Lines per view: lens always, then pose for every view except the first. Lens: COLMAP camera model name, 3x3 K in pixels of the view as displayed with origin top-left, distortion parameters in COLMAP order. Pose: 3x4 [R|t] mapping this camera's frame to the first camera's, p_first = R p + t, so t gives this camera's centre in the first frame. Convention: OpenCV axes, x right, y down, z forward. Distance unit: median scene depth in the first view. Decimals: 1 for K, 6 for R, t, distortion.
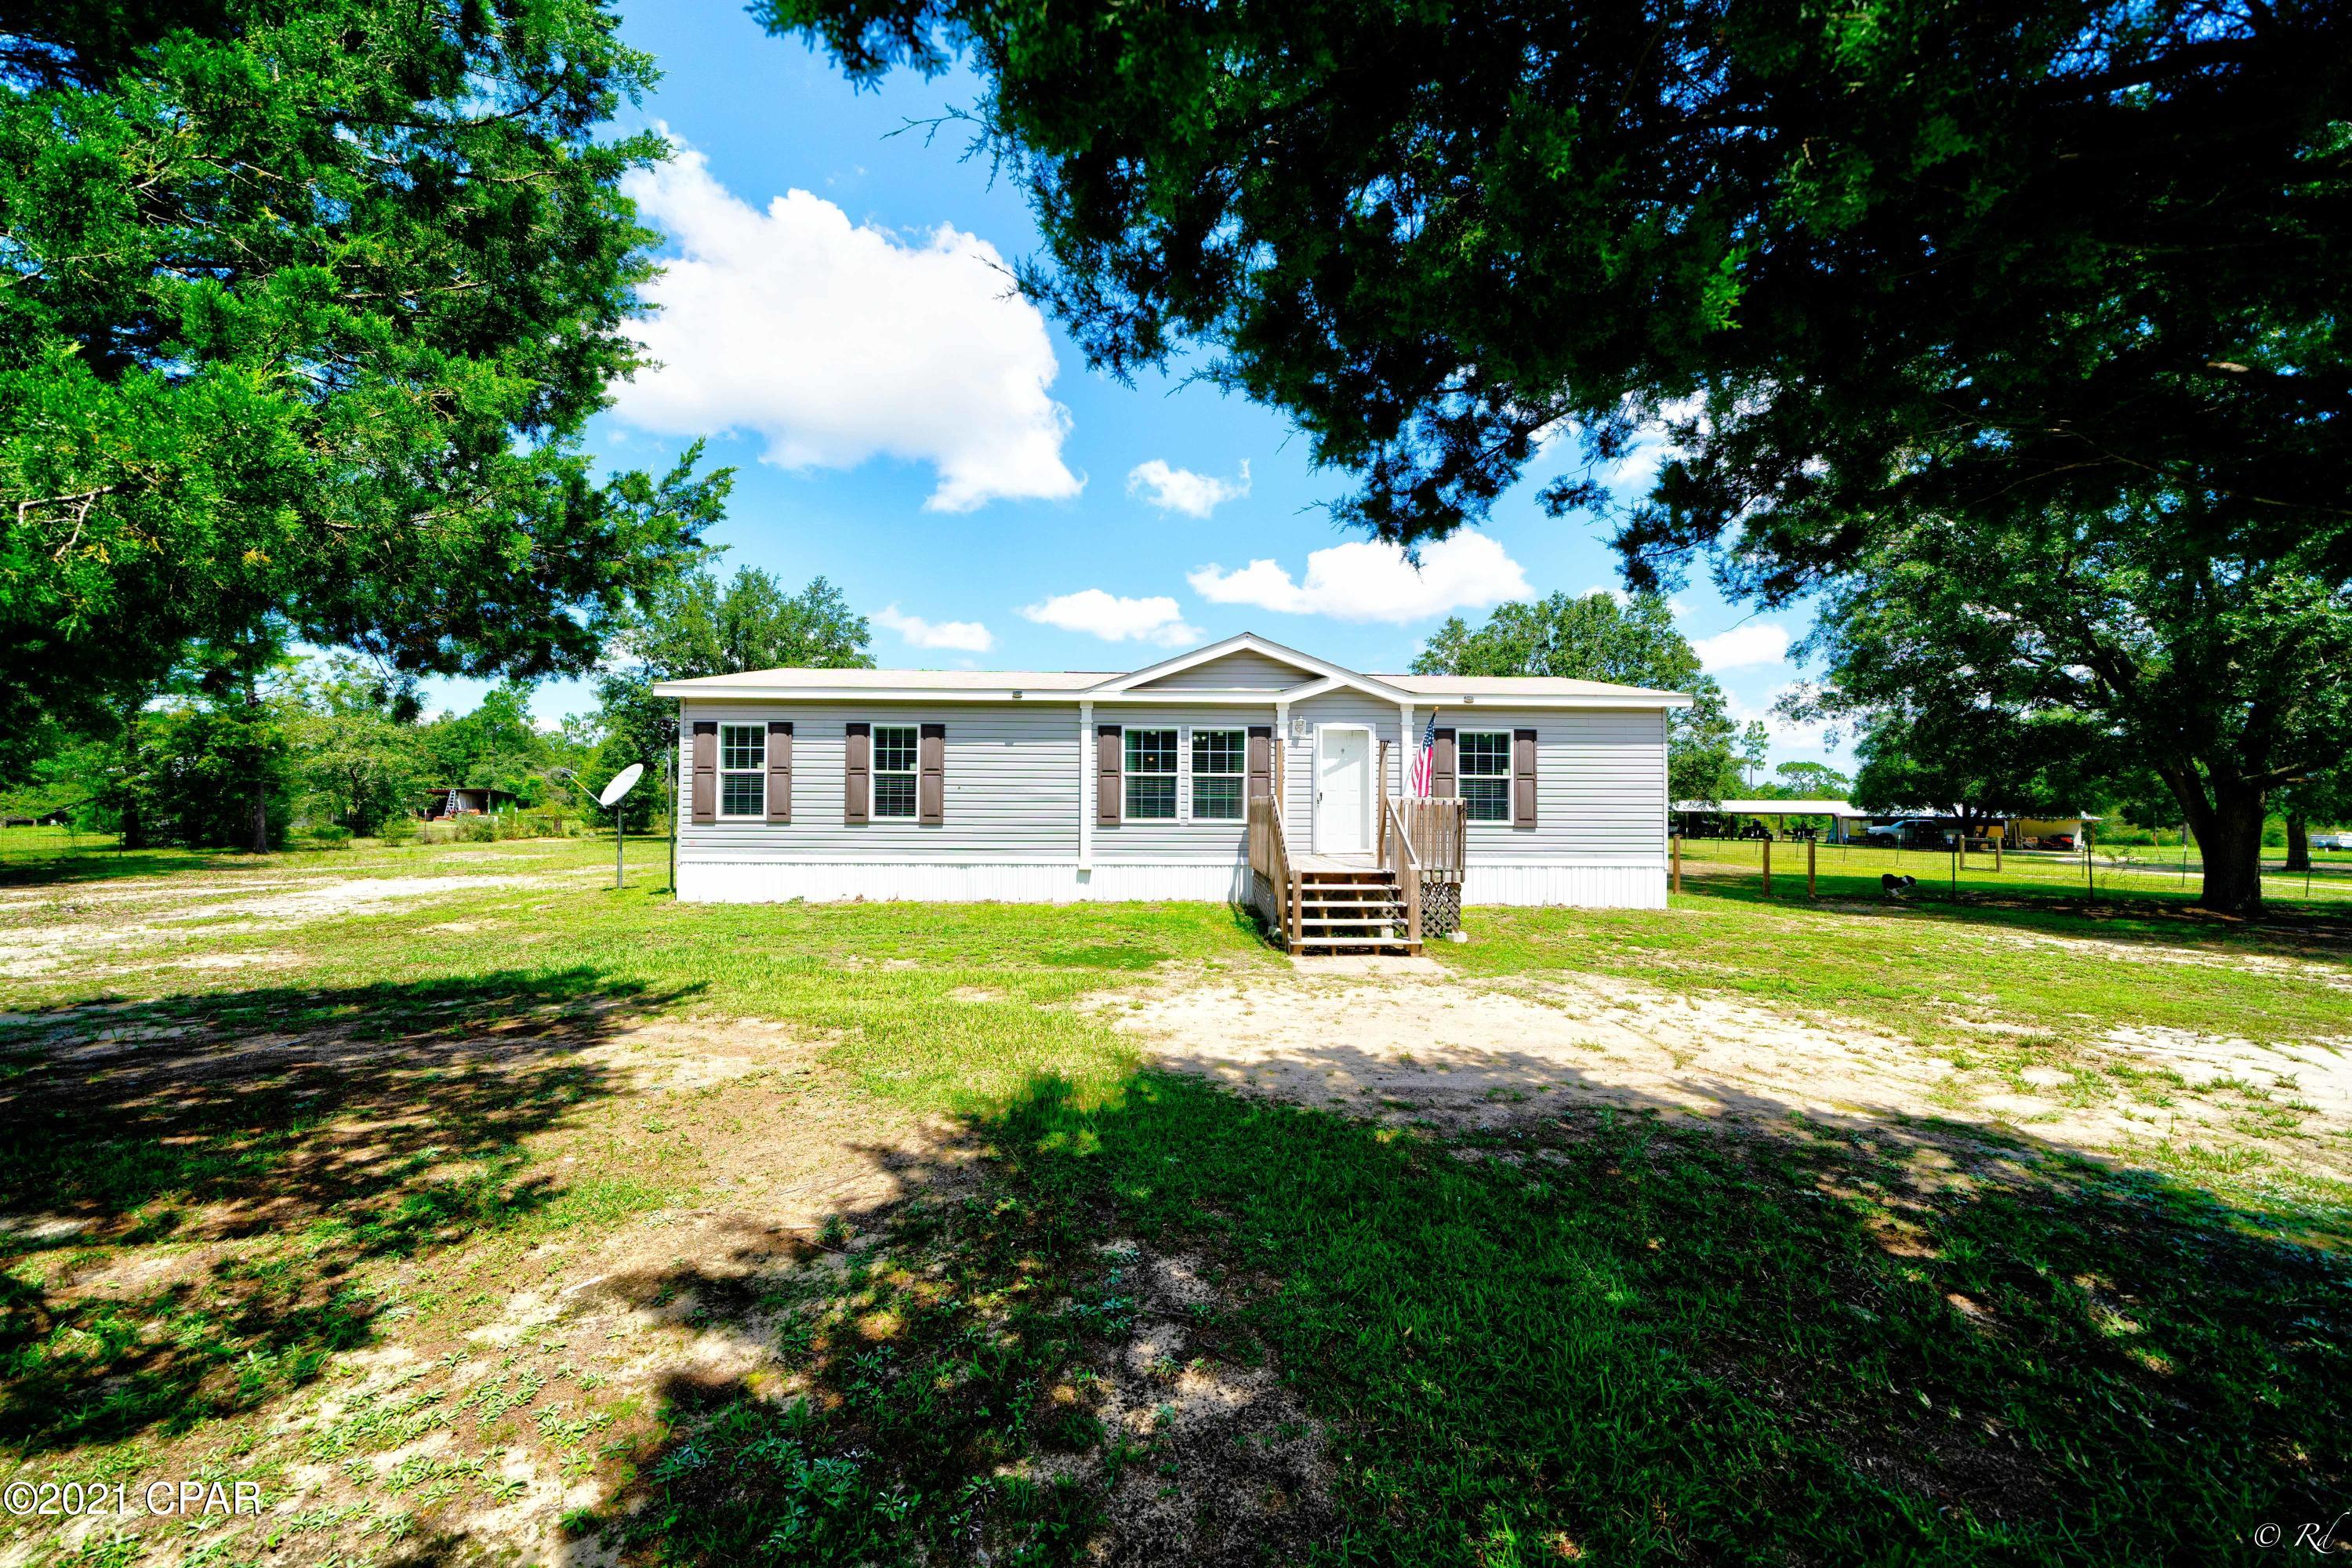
lens RADIAL K [[801.4, 0, 1175.5], [0, 801.4, 786.8], [0, 0, 1]] dist [-0.003397, -0.000540]
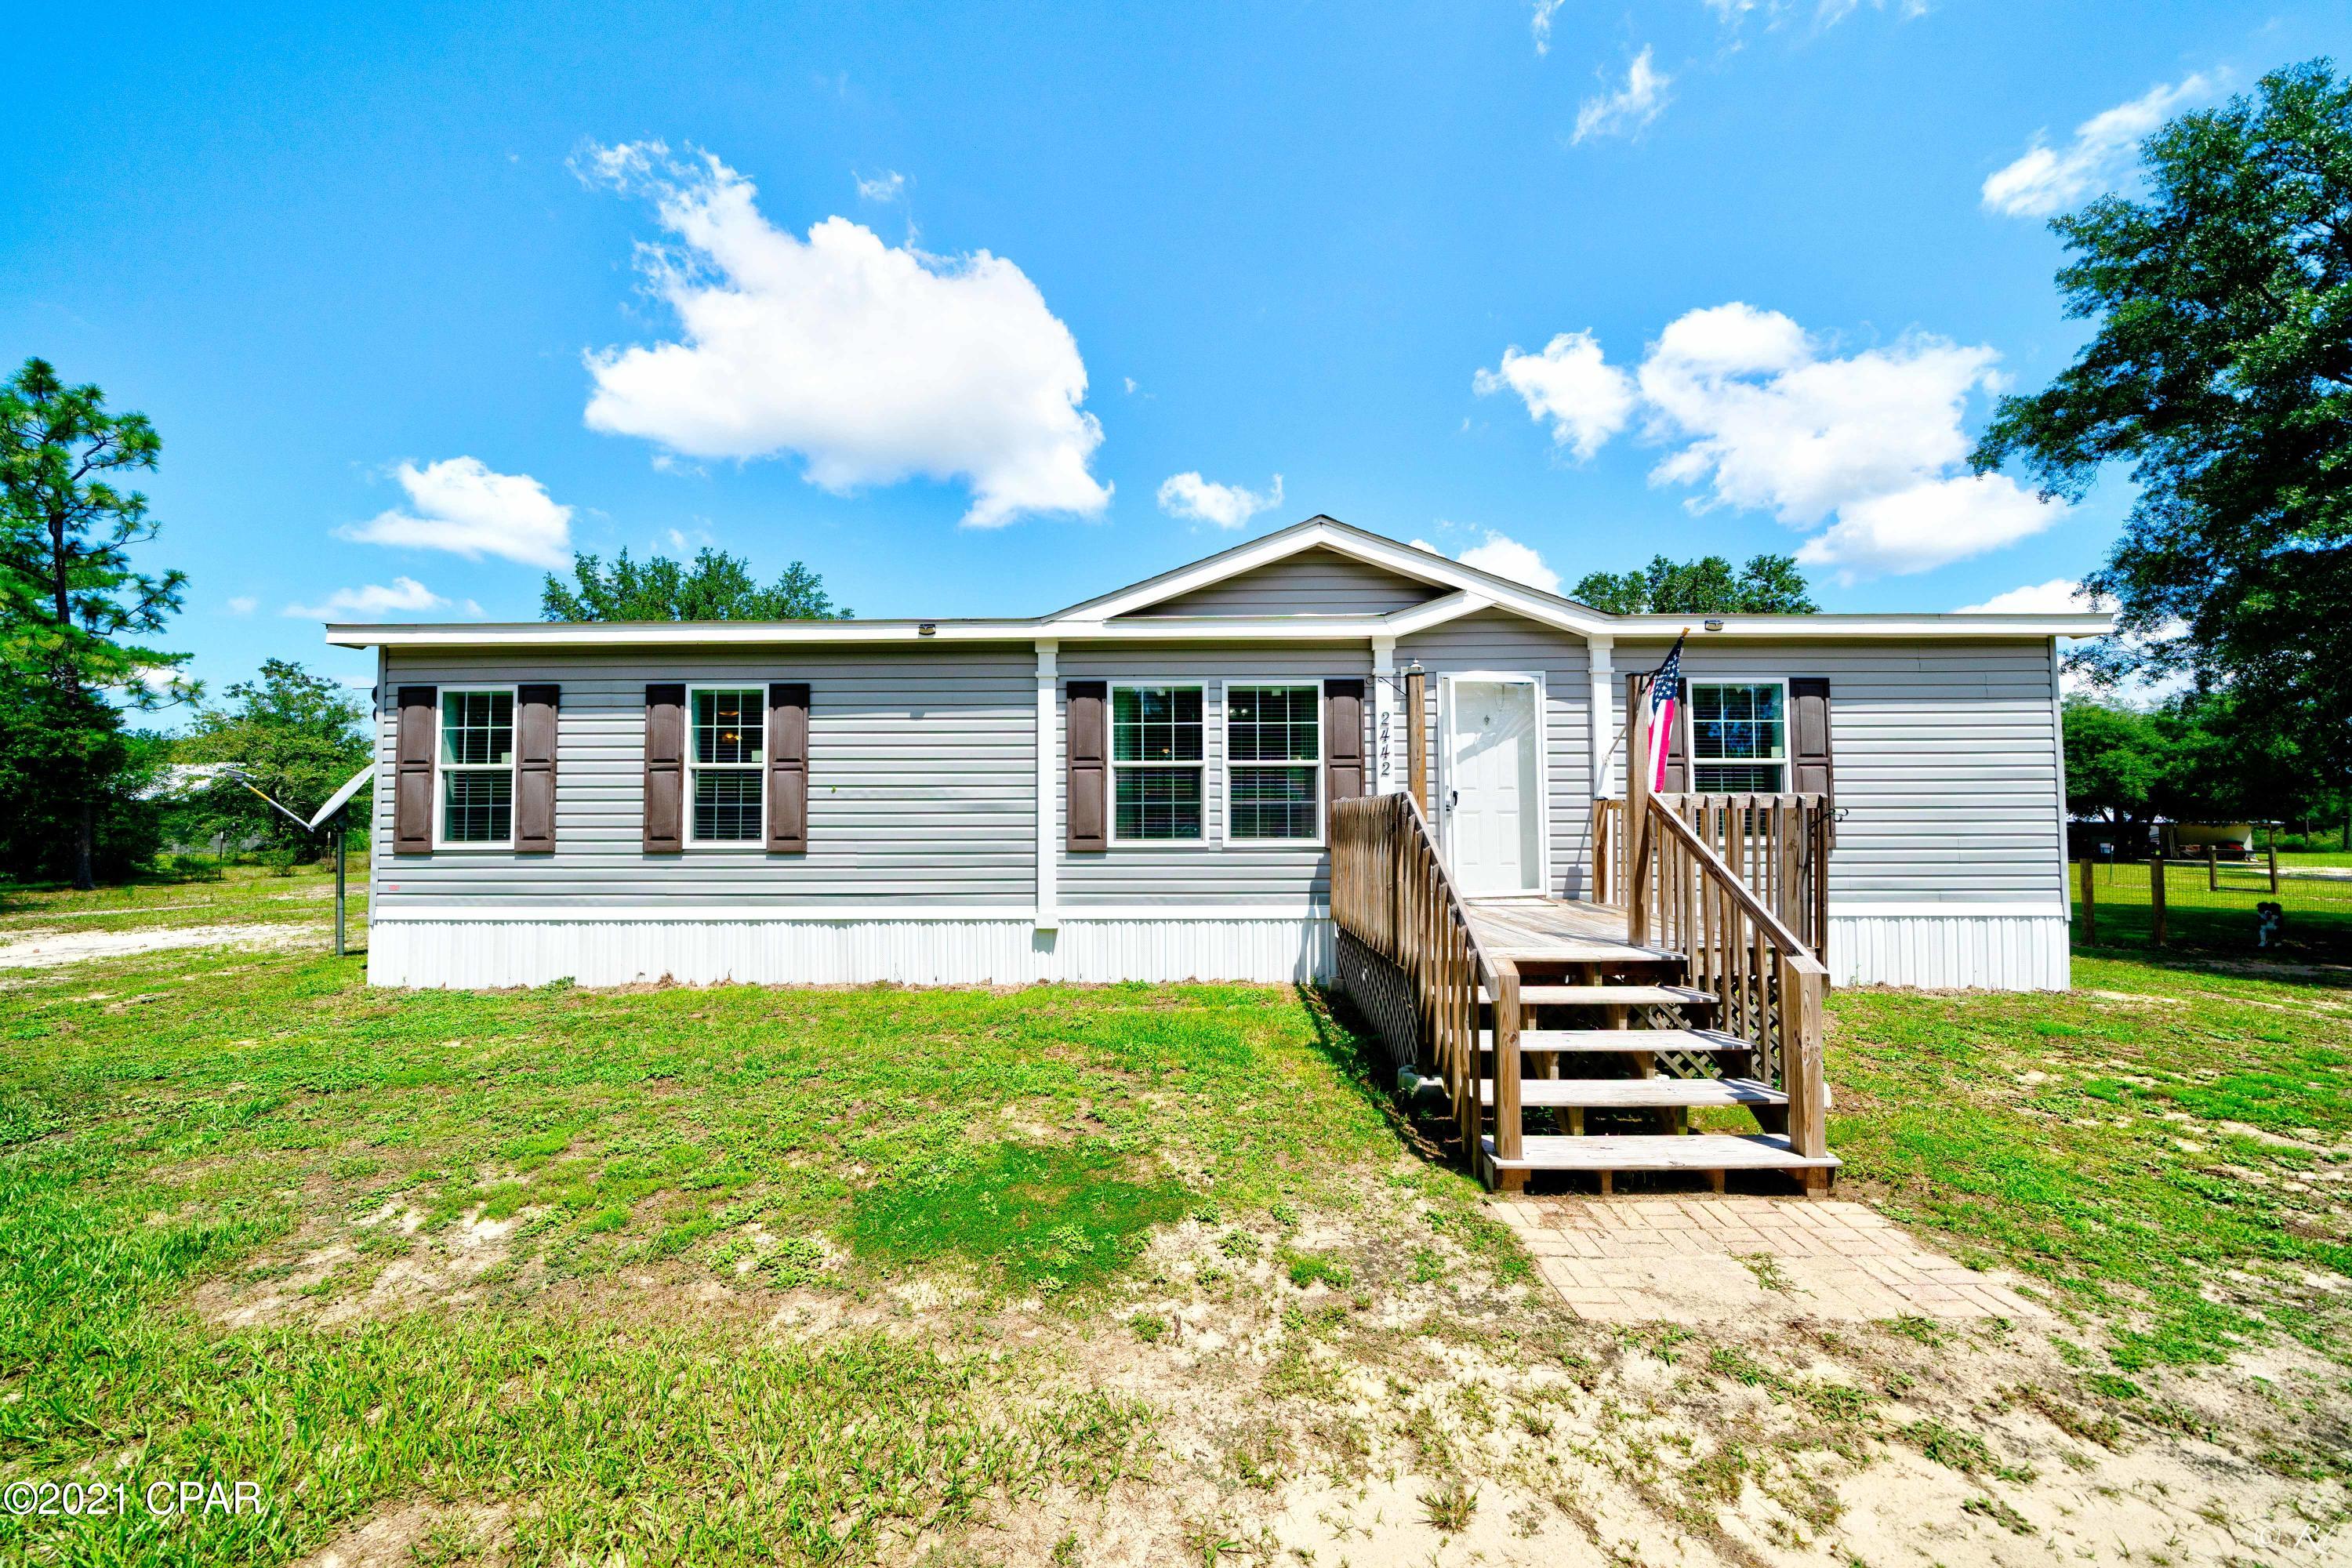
lens RADIAL K [[801.4, 0, 1184.8], [0, 801.4, 790.1], [0, 0, 1]] dist [-0.003397, -0.000540]
pose [[0.999244, -0.012317, -0.036865, 0.010168], [0.011815, 0.999835, -0.013801, 0.012003], [0.037029, 0.013355, 0.999225, 0.419350]]
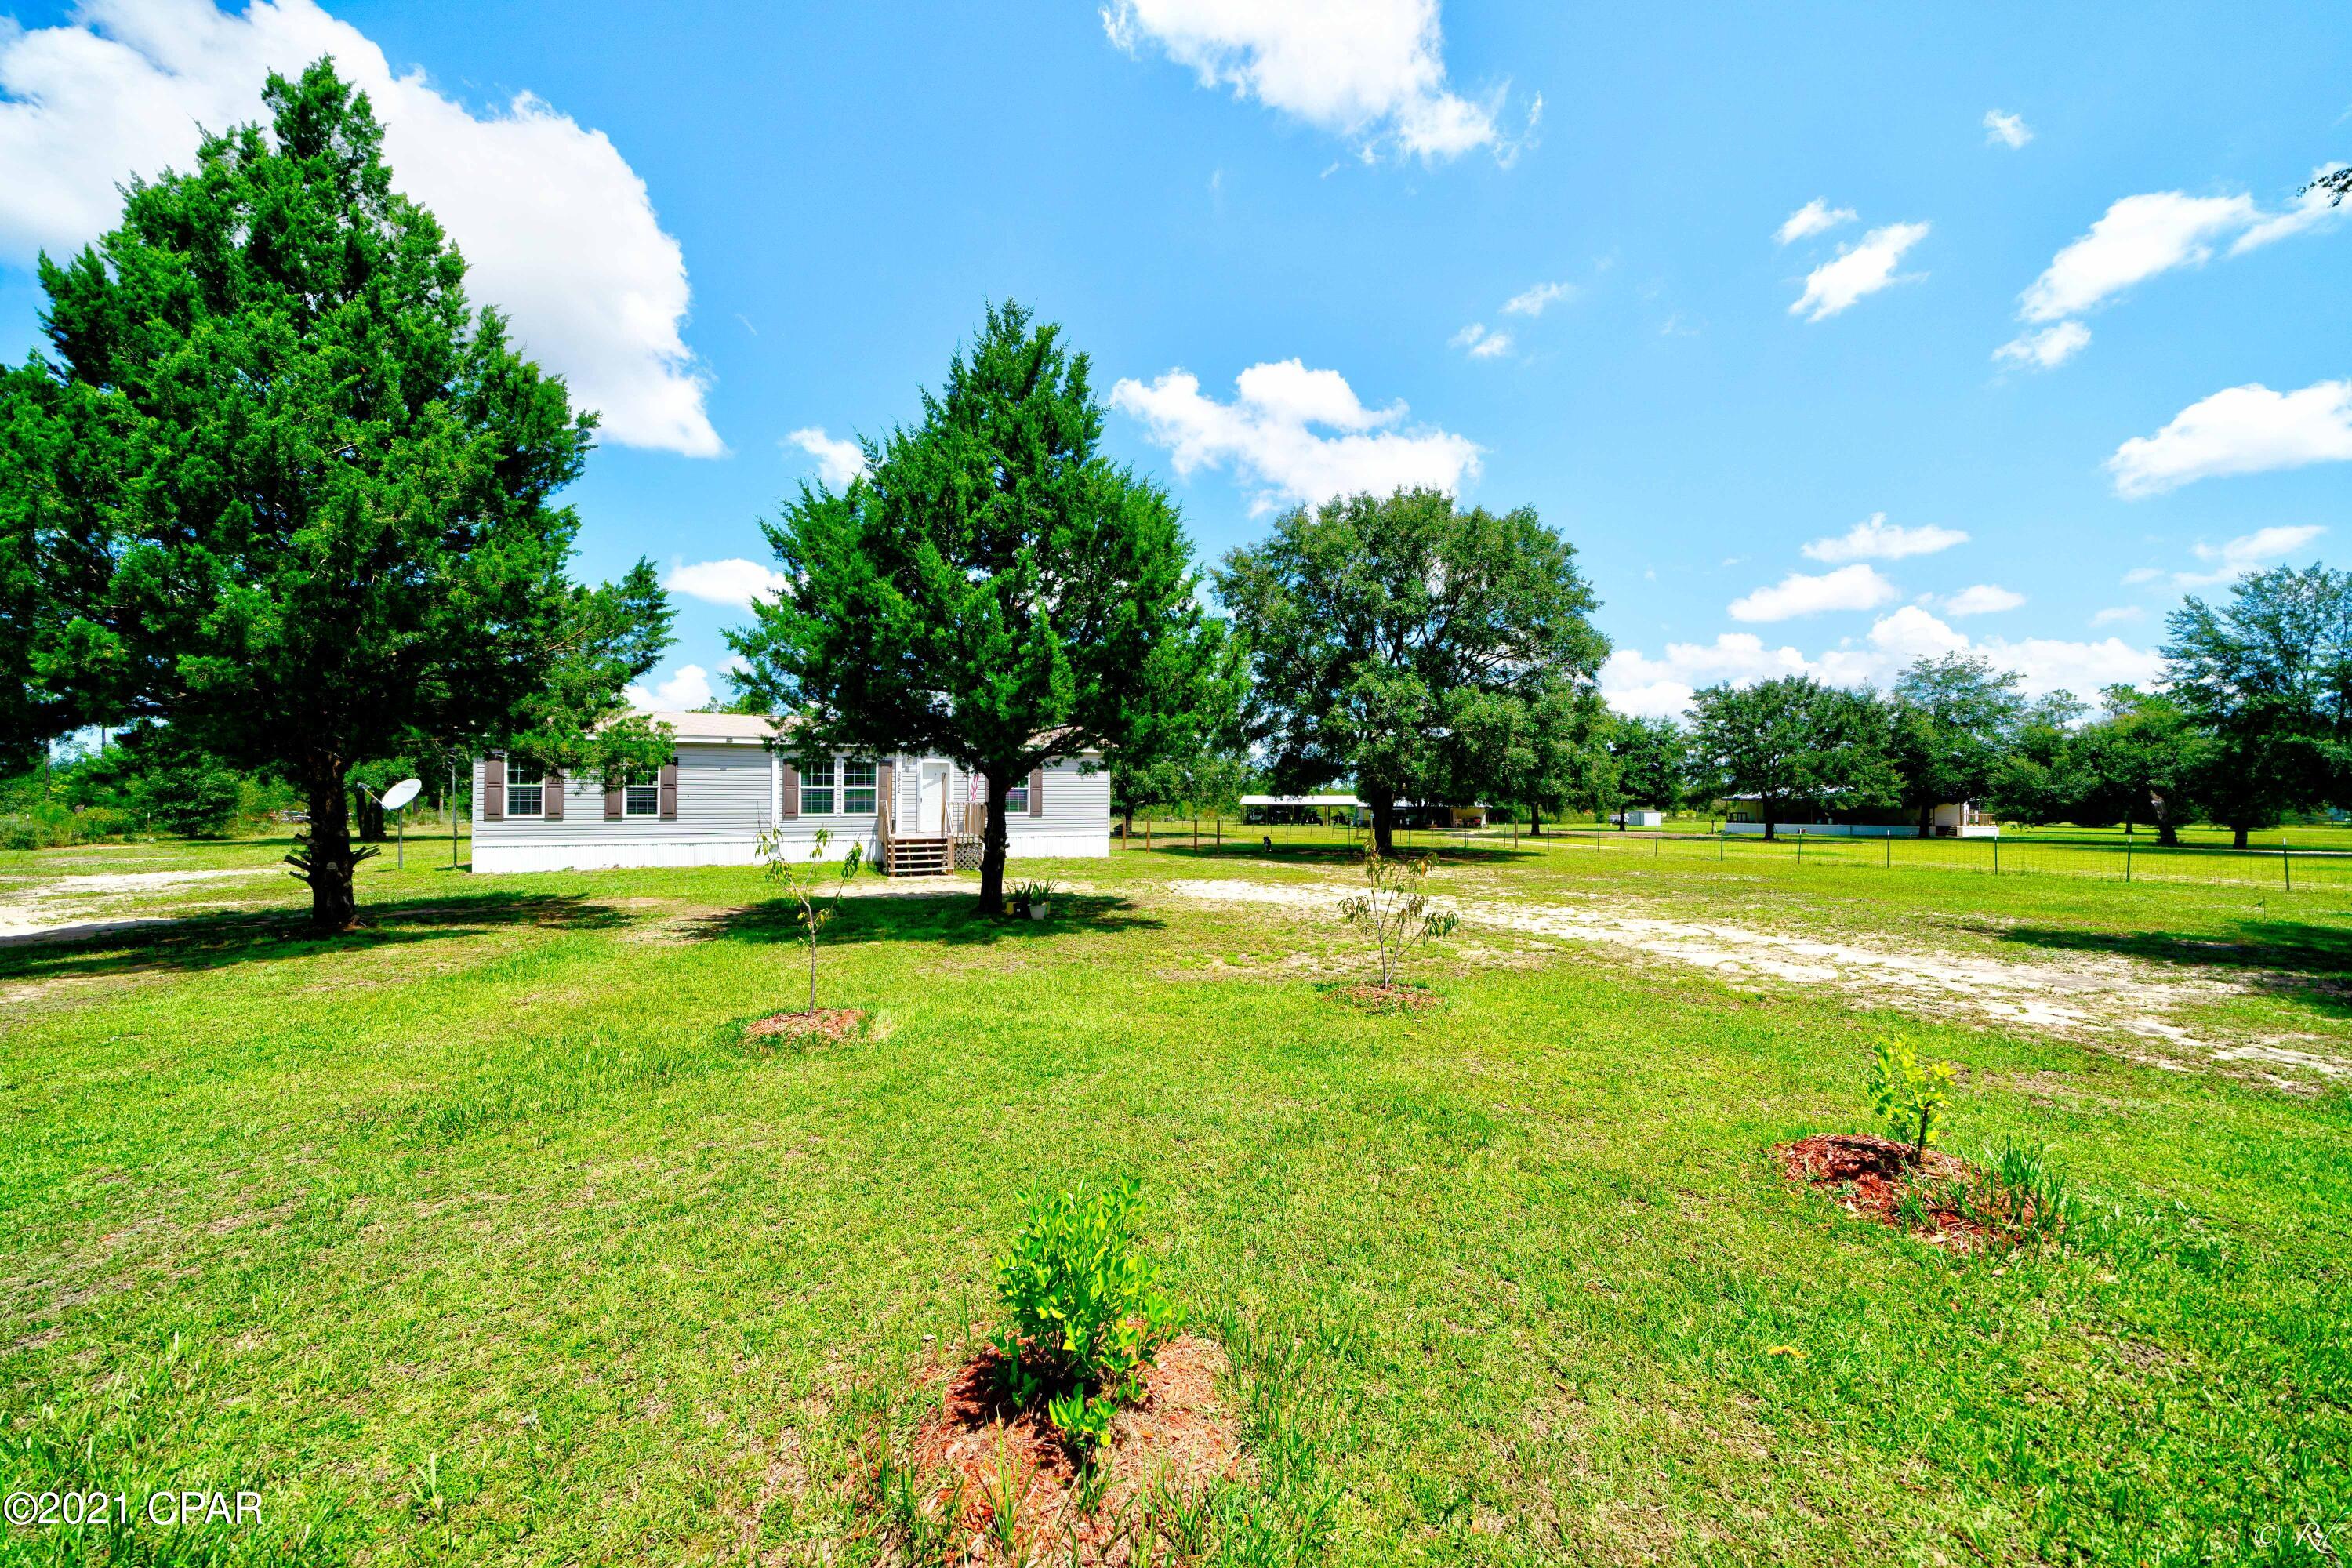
lens RADIAL K [[801.4, 0, 1170.8], [0, 801.4, 785.3], [0, 0, 1]] dist [-0.003397, -0.000540]
pose [[0.924580, 0.000550, 0.380988, 0.014835], [-0.002632, 0.999984, 0.004944, -0.031090], [-0.380979, -0.005574, 0.924567, -0.864305]]
